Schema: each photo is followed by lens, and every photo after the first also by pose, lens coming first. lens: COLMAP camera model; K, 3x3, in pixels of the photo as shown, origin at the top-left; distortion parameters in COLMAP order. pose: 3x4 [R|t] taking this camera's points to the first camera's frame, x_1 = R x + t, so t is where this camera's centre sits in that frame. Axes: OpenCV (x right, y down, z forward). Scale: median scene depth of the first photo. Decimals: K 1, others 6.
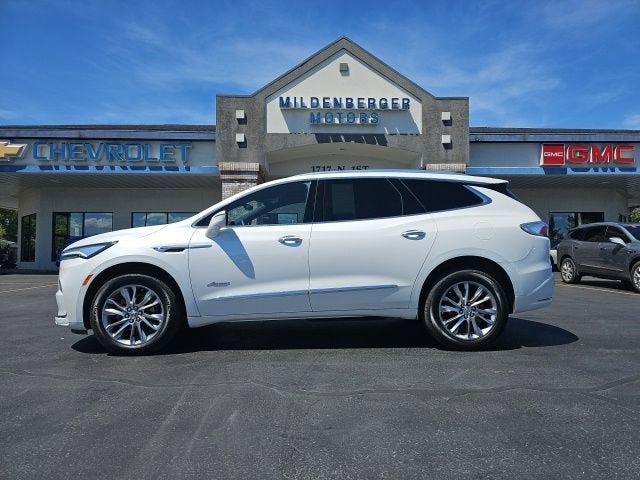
lens RADIAL K [[416.5, 0, 322.9], [0, 416.5, 240.1], [0, 0, 1]] dist [0.061320, -0.050345]
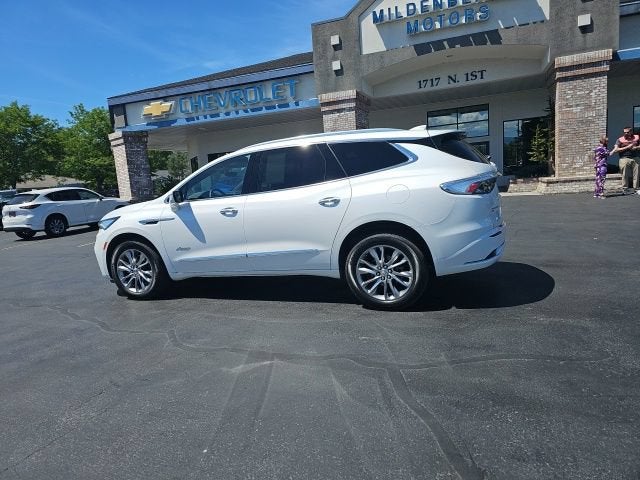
lens RADIAL K [[416.5, 0, 311.0], [0, 416.5, 232.4], [0, 0, 1]] dist [0.061320, -0.050345]
pose [[0.916158, -0.014912, -0.400540, 0.228023], [0.088566, 0.982138, 0.166014, -0.043979], [0.390910, -0.187570, 0.901114, 0.012540]]
